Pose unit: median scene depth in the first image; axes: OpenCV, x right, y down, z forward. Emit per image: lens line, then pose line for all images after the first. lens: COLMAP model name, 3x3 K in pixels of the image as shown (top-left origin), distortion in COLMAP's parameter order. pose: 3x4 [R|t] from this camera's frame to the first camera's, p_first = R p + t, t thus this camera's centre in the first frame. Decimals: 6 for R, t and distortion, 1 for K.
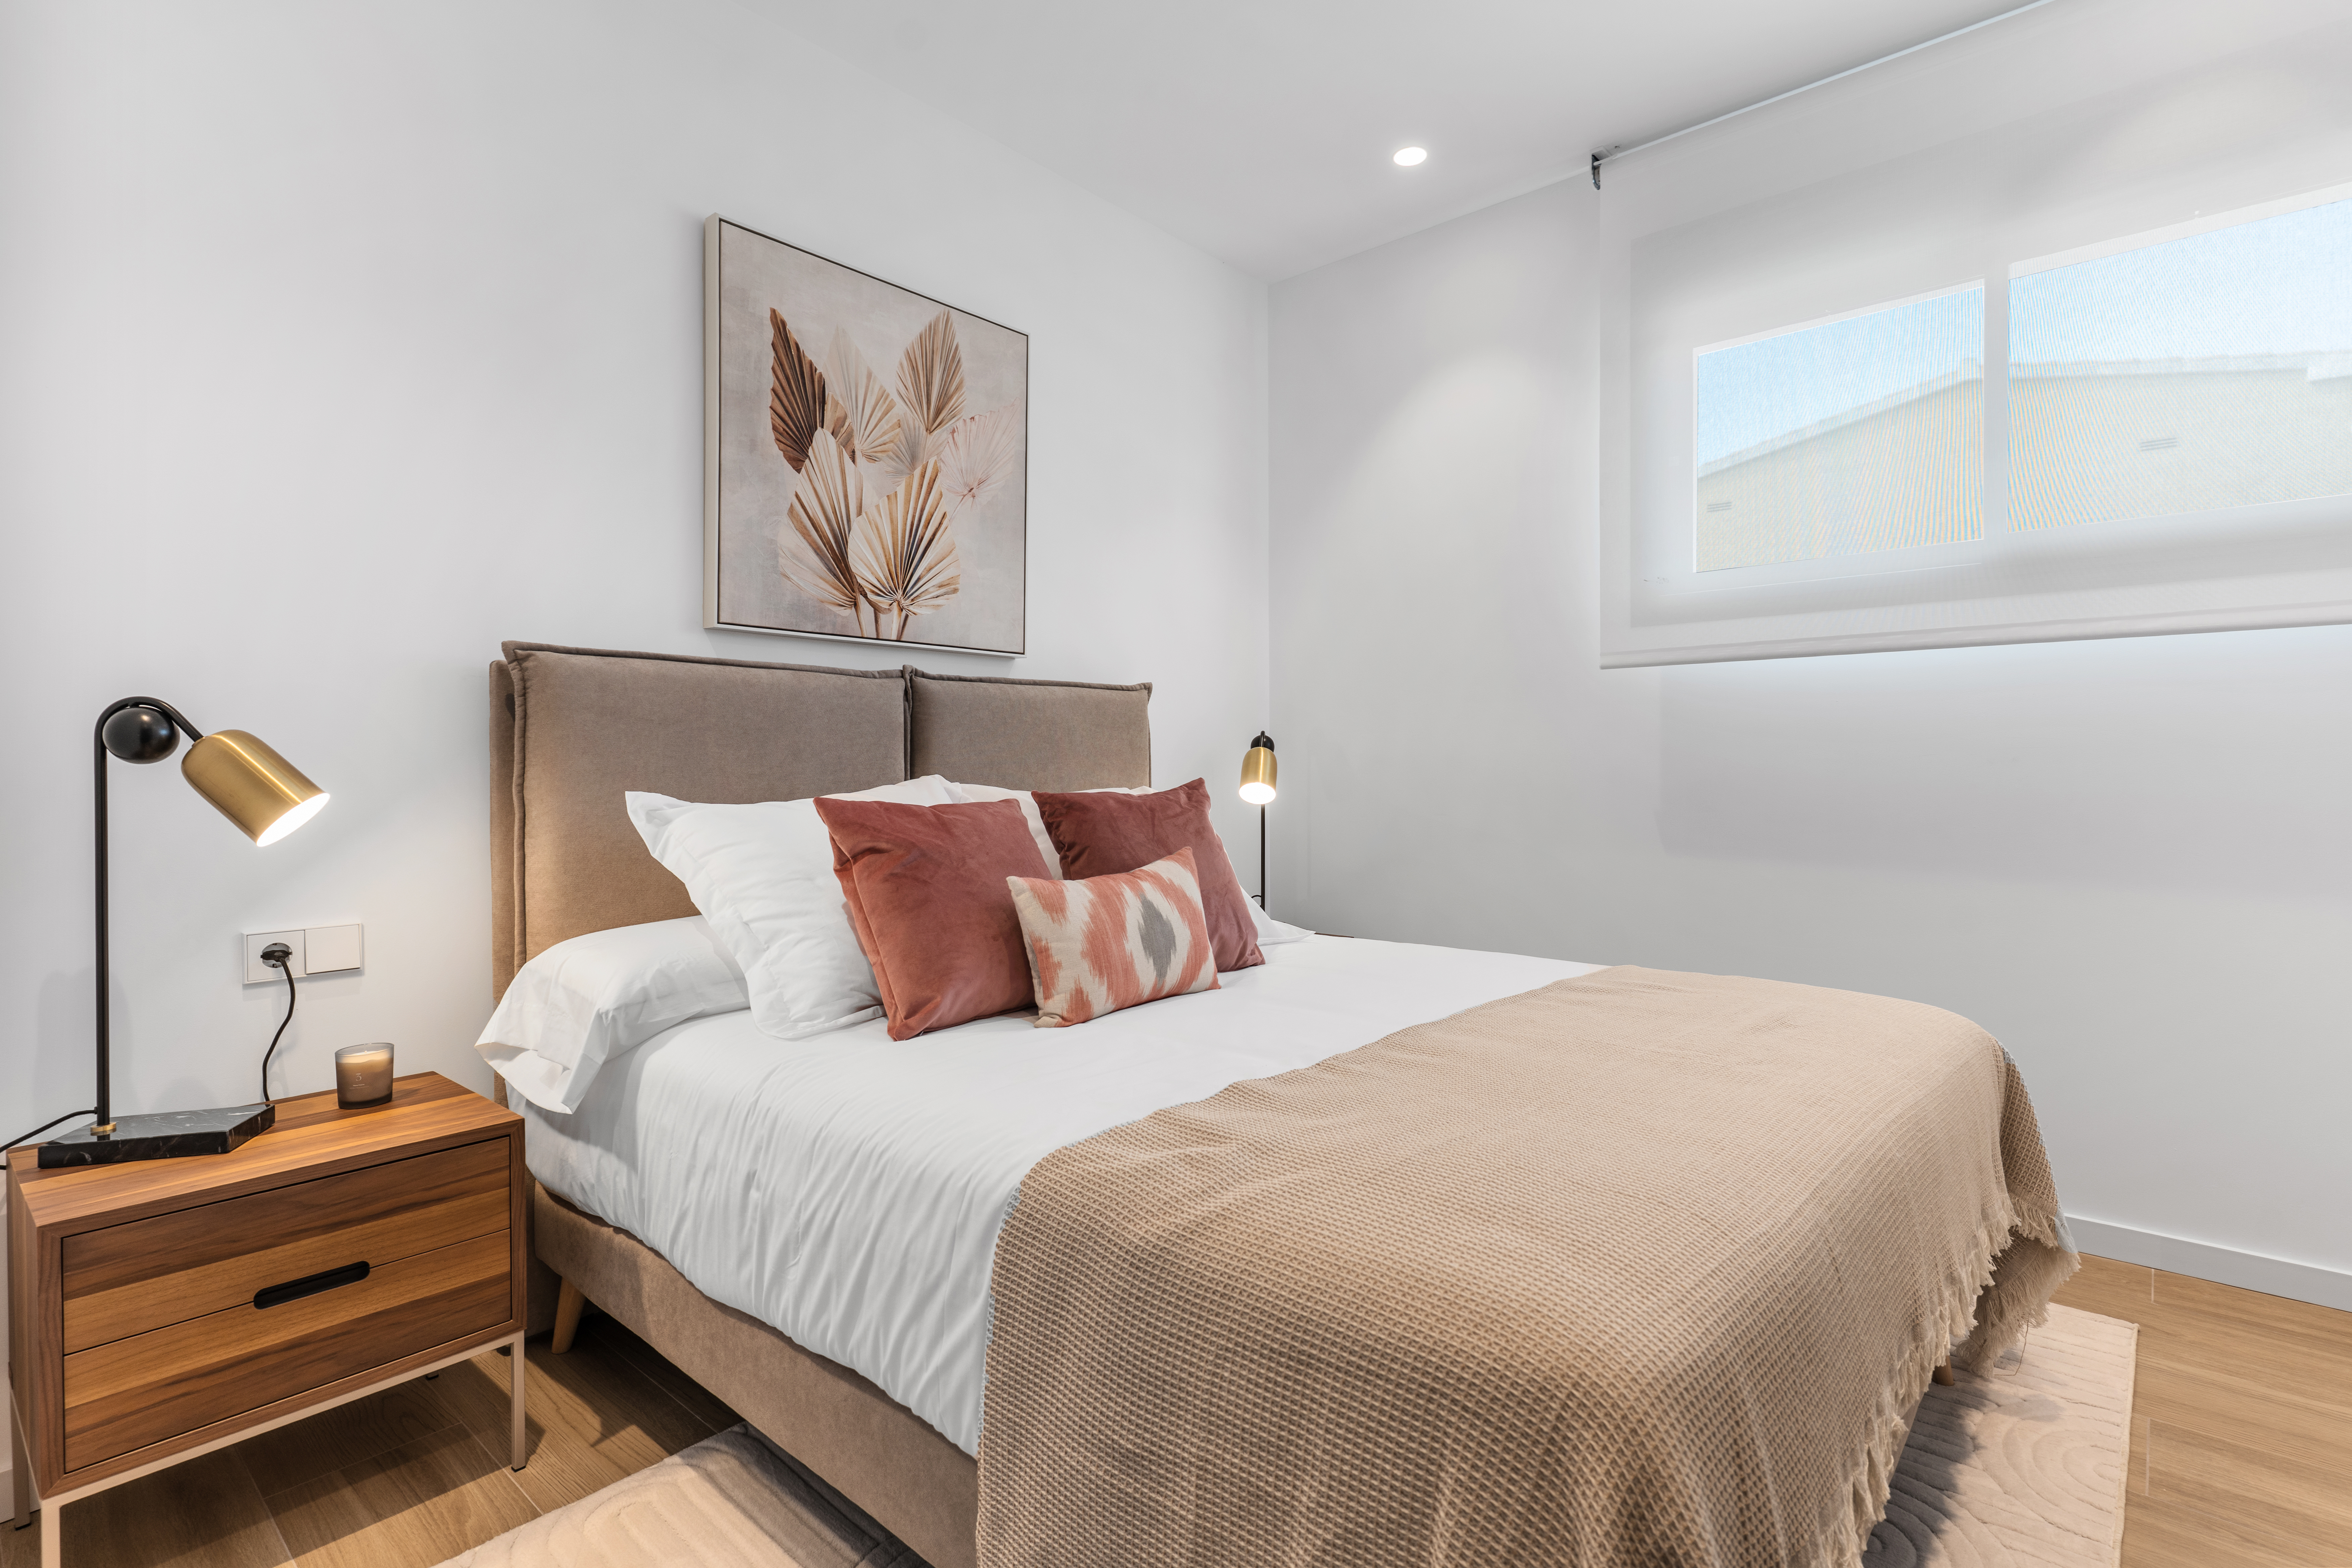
lens RADIAL K [[1111.3, 0, 1173.6], [0, 1111.3, 786.9], [0, 0, 1]] dist [0.002439, -0.000169]
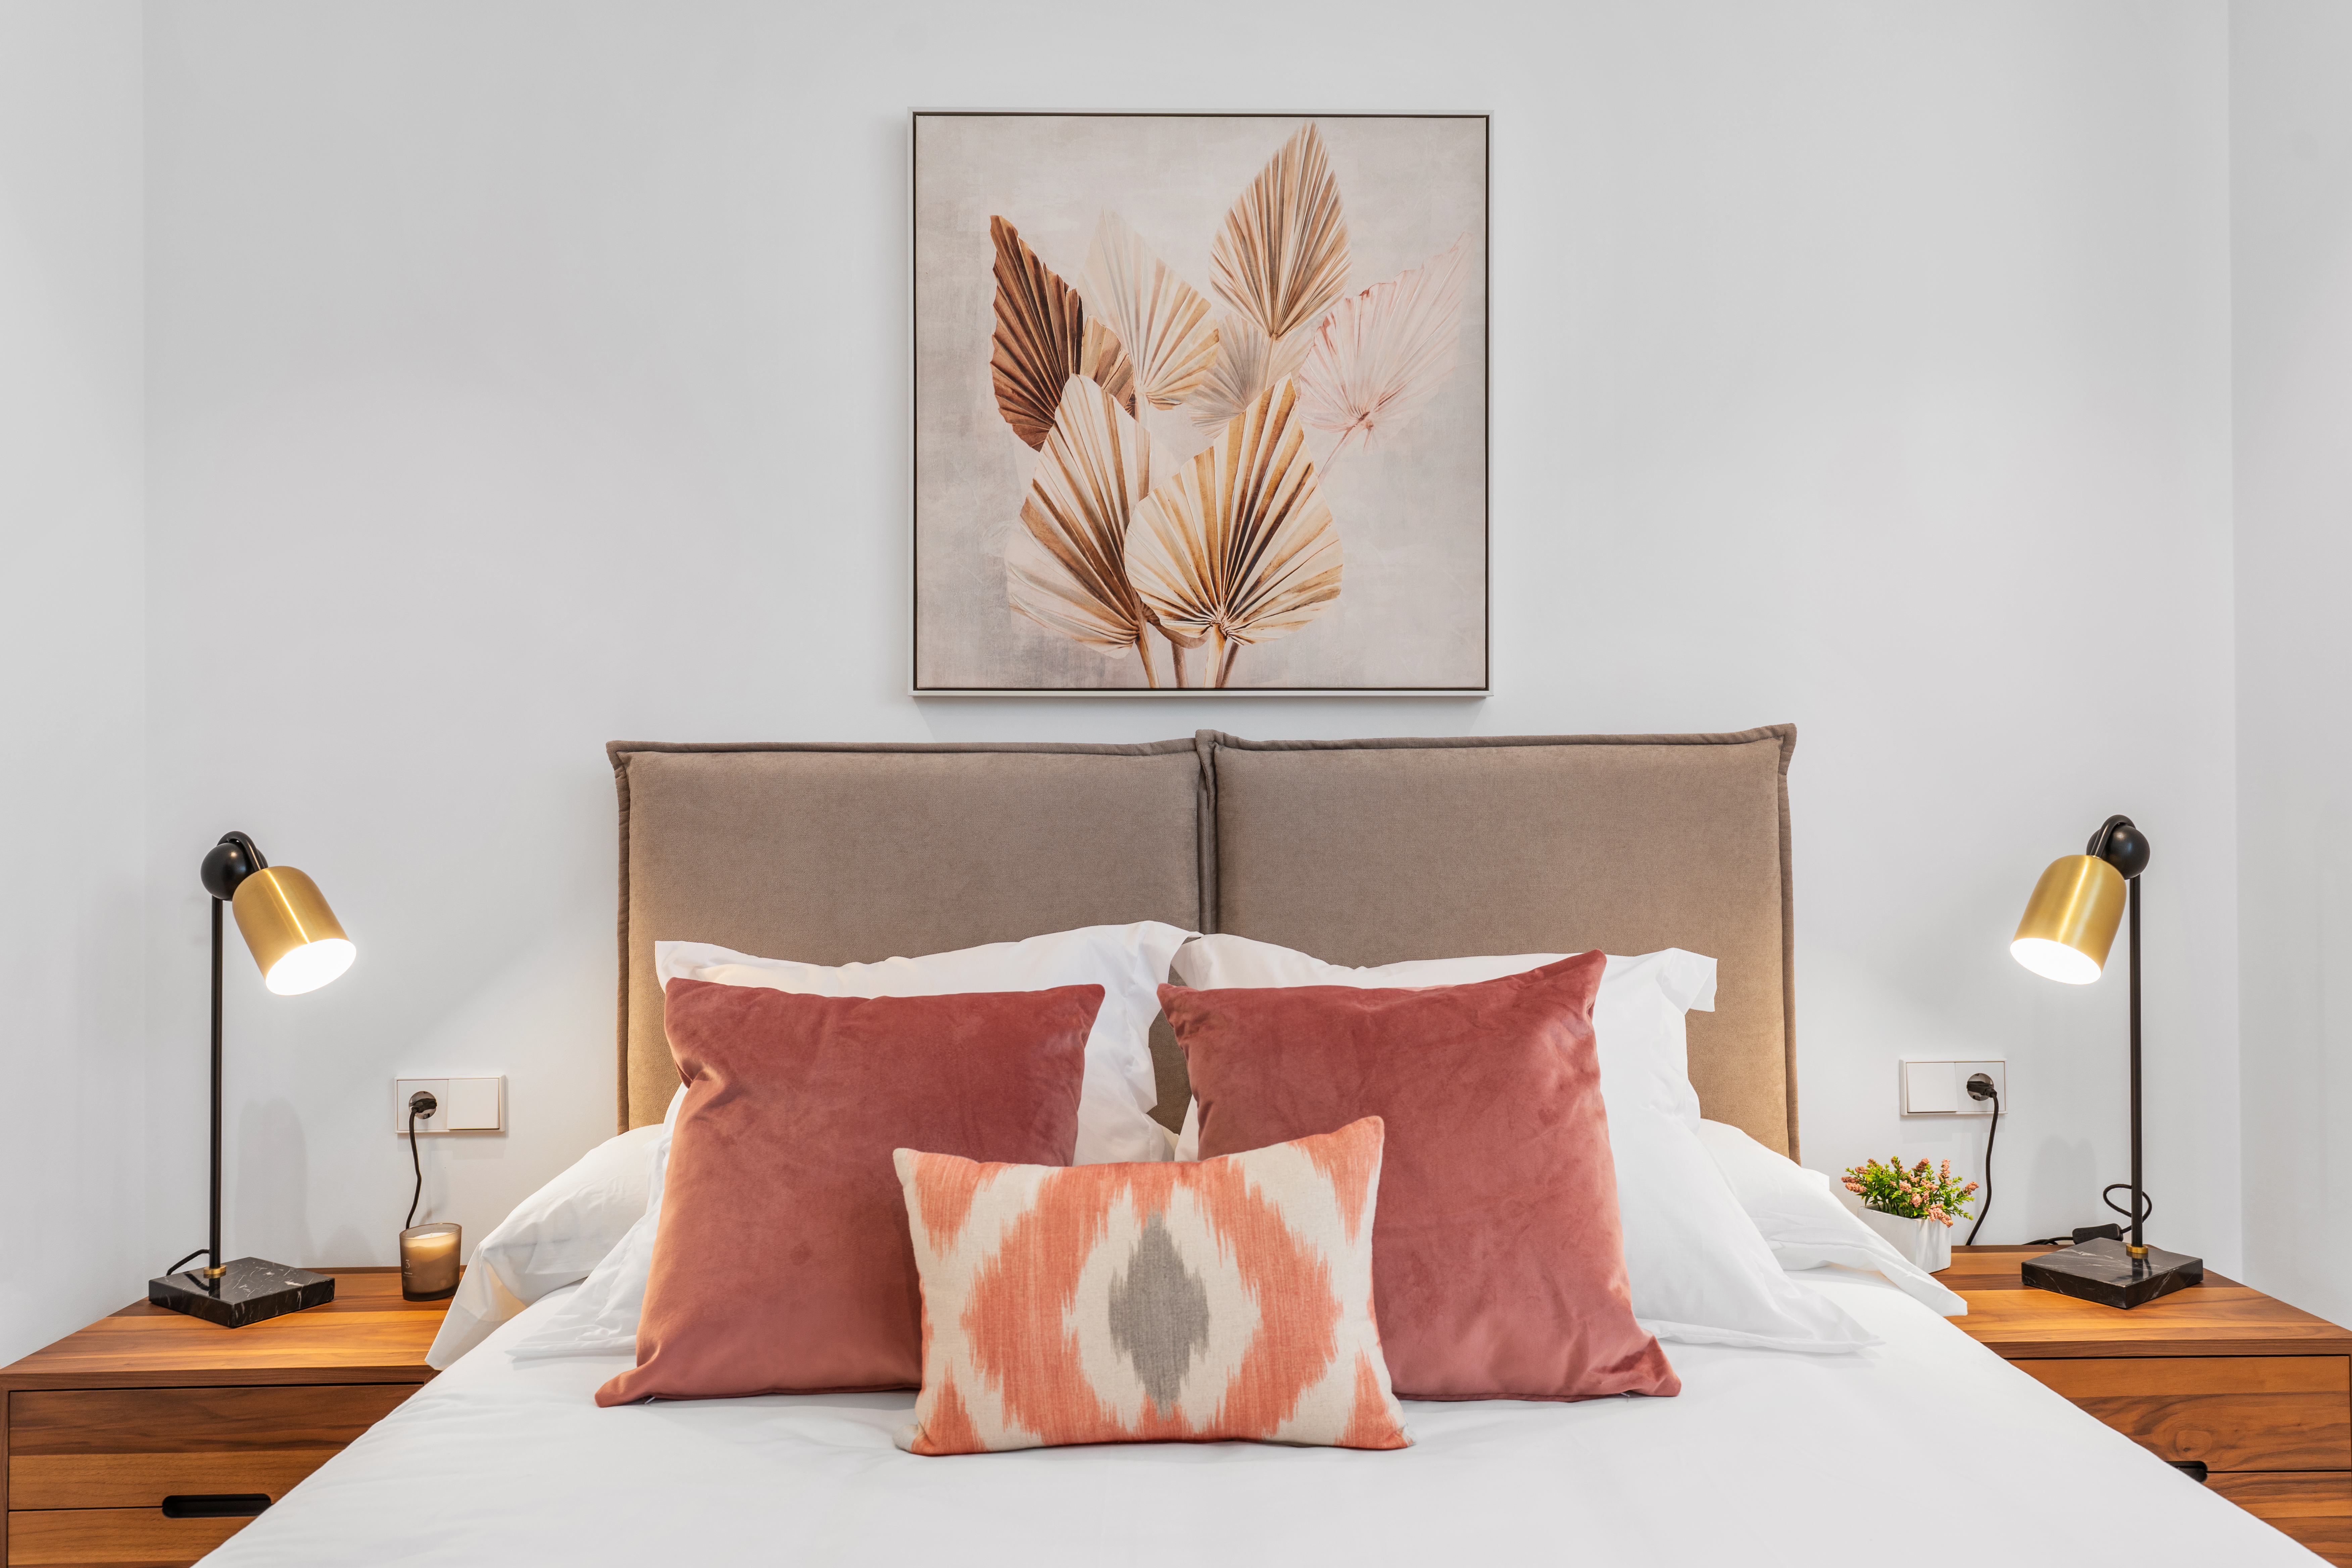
lens RADIAL K [[1551.7, 0, 1176.9], [0, 1551.7, 798.1], [0, 0, 1]] dist [-0.004264, 0.002590]
pose [[0.678071, -0.002760, -0.734991, 0.389140], [-0.011415, 0.999833, -0.014285, -0.062927], [0.734908, 0.018076, 0.677926, 0.433492]]
